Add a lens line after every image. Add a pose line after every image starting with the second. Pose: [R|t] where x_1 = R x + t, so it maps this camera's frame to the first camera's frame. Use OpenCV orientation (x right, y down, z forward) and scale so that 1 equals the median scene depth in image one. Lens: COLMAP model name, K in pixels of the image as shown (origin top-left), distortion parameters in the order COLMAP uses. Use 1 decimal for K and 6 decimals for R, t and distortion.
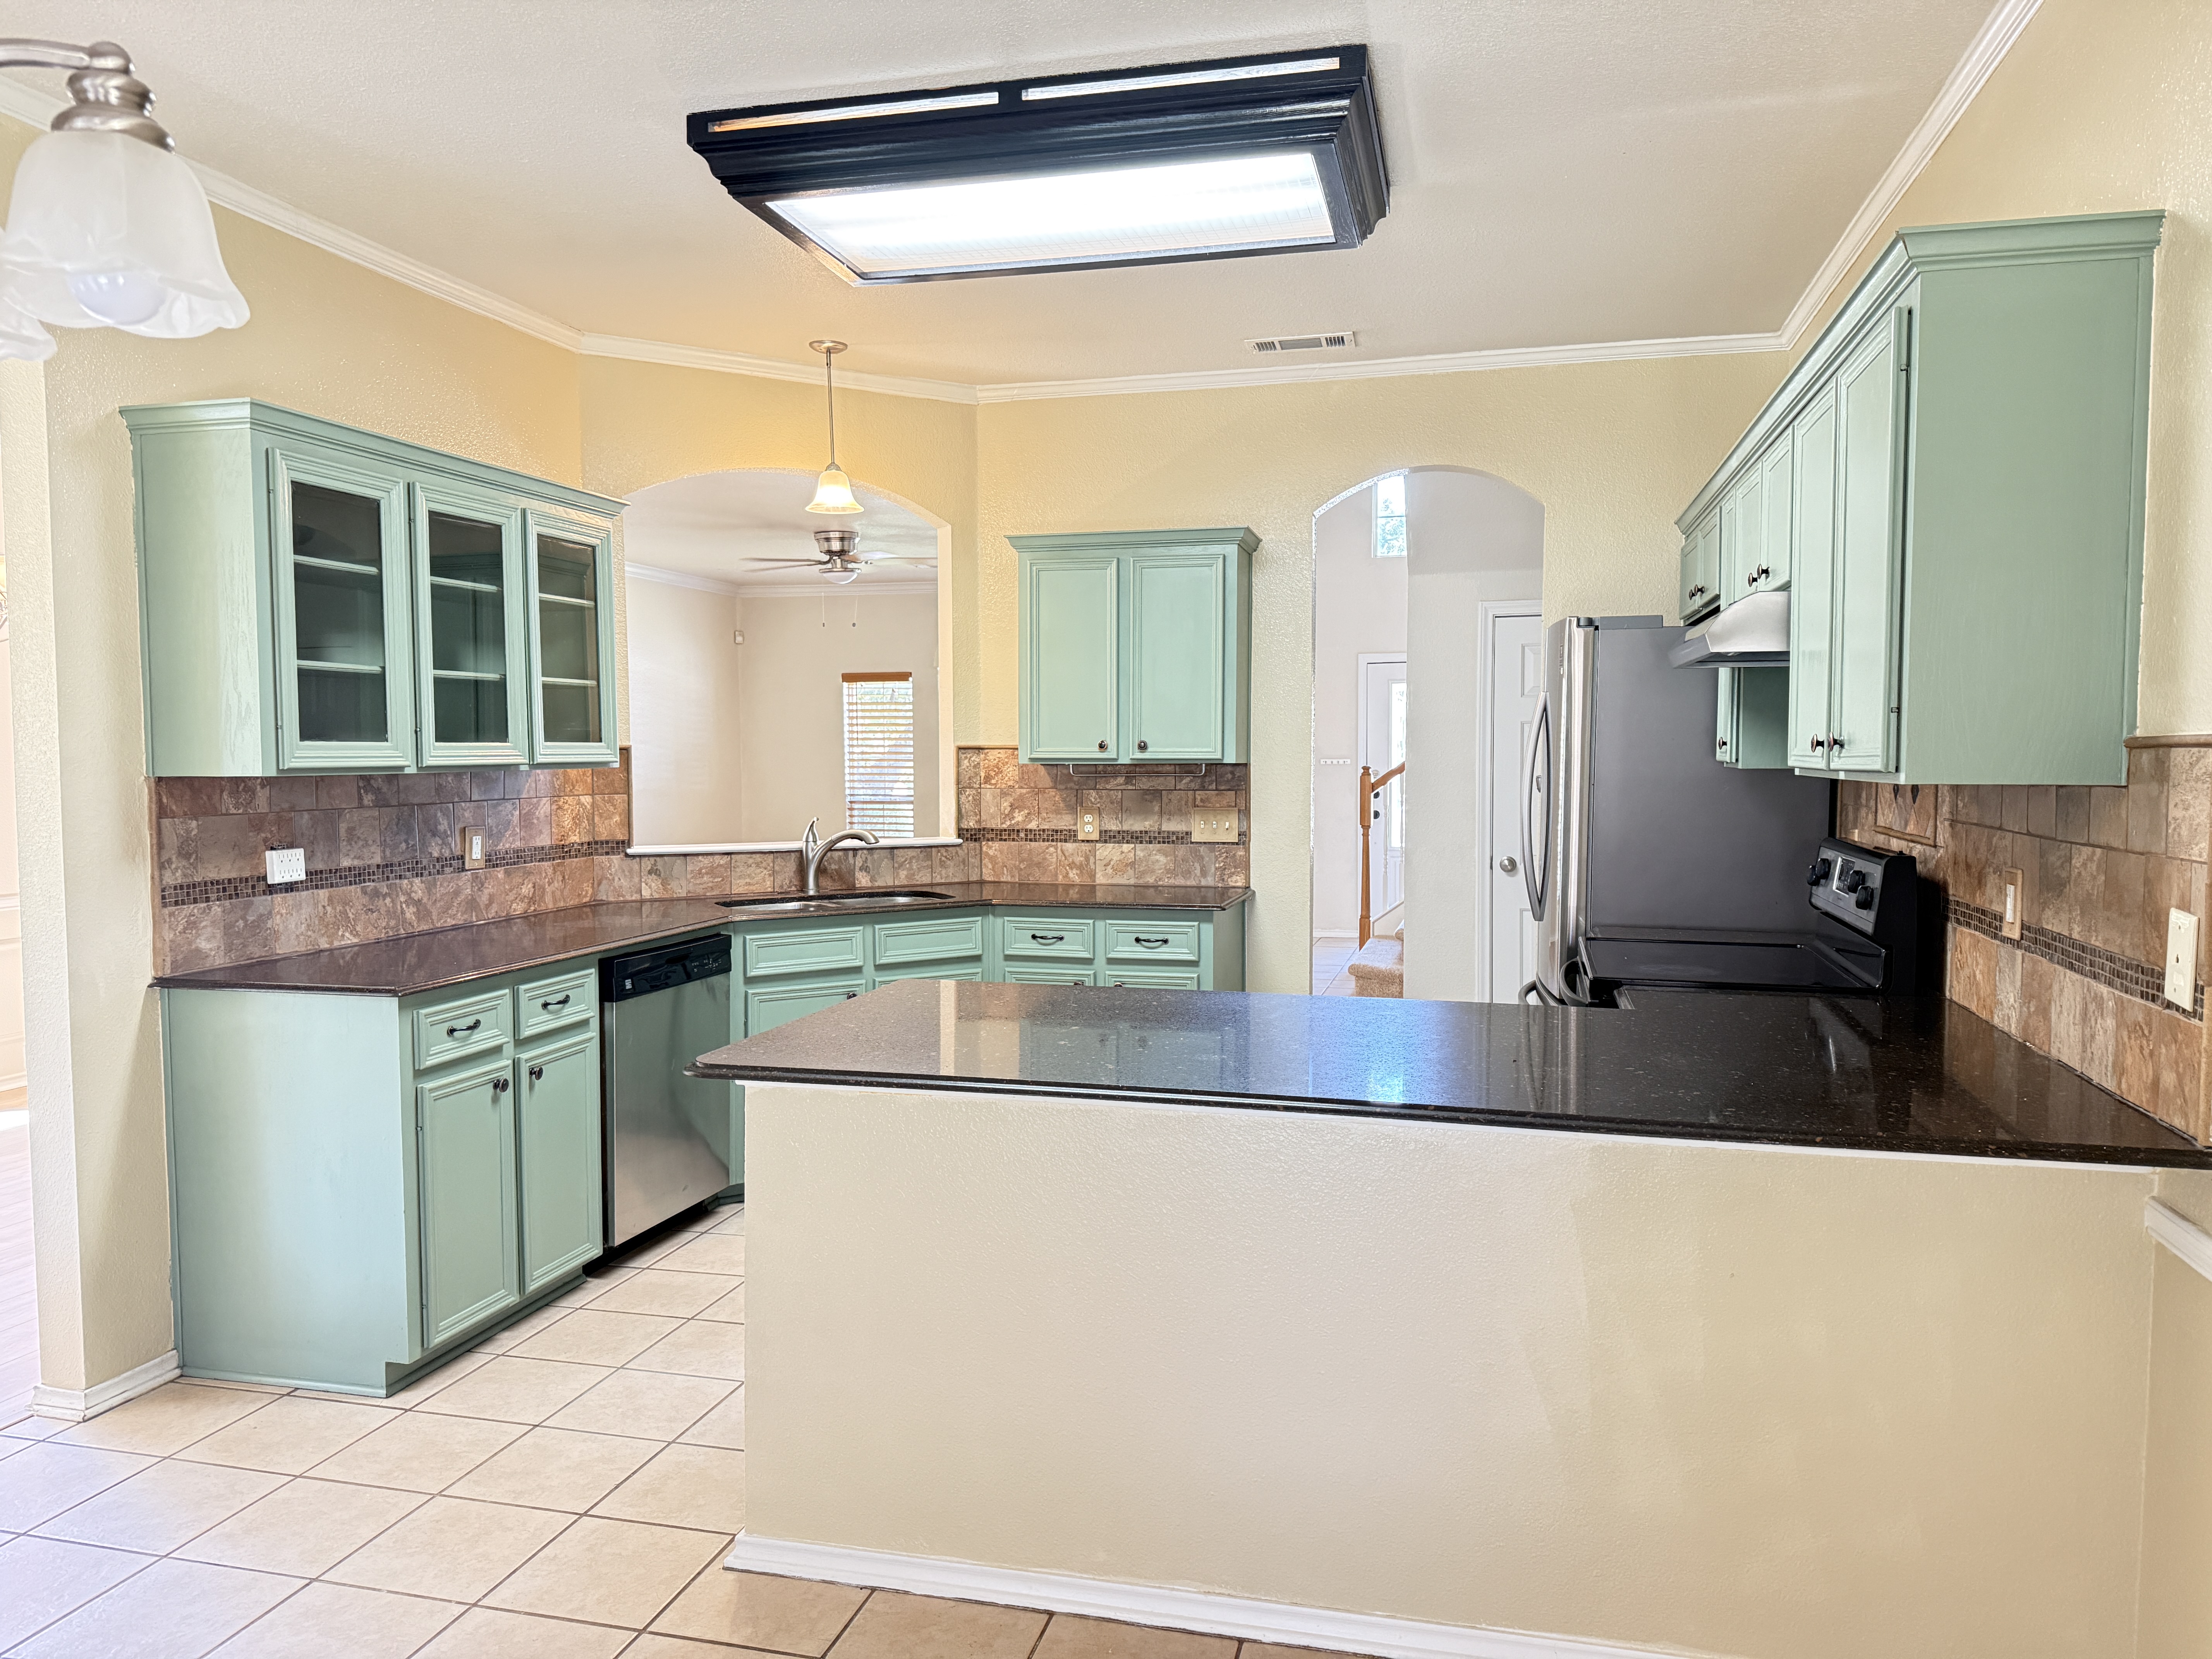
lens RADIAL K [[1547.2, 0, 1117.2], [0, 1547.2, 839.7], [0, 0, 1]] dist [0.088037, -0.002722]
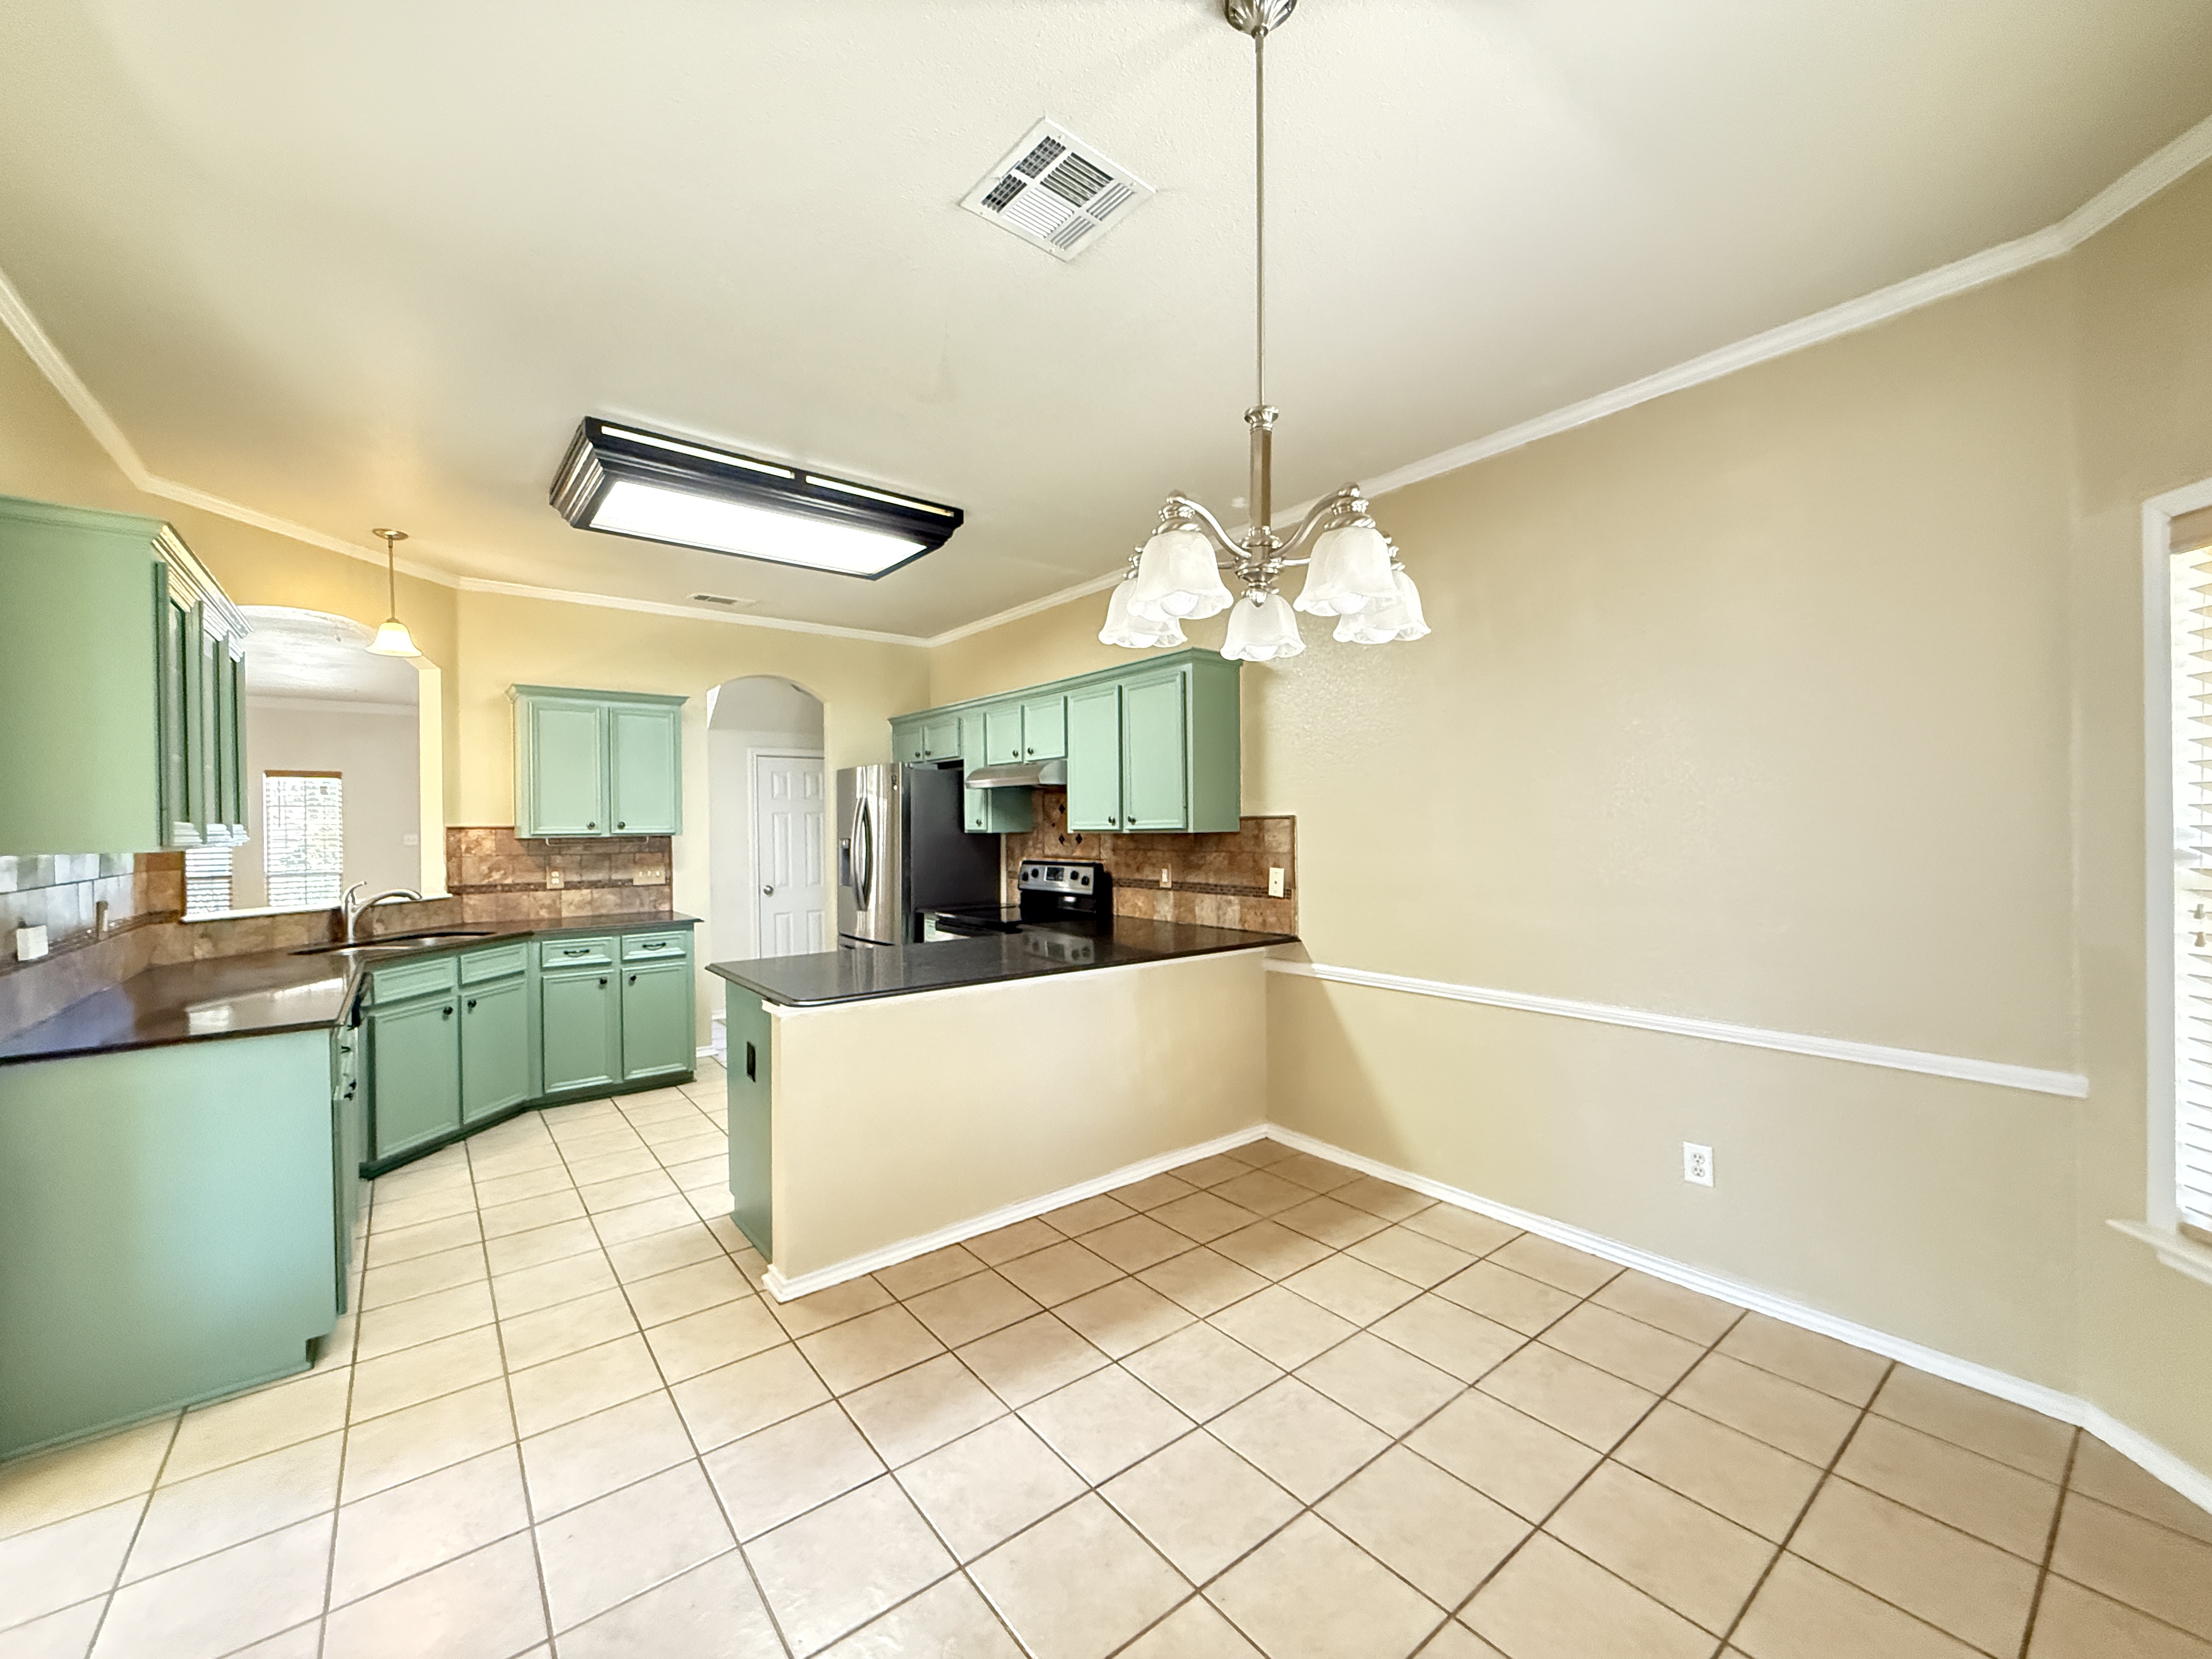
lens RADIAL K [[882.2, 0, 1091.8], [0, 882.2, 828.8], [0, 0, 1]] dist [0.003023, 0.000547]
pose [[0.616704, -0.008599, 0.787148, -0.411064], [0.057292, 0.997779, -0.033987, 0.001306], [-0.785107, 0.066057, 0.615827, 0.064162]]
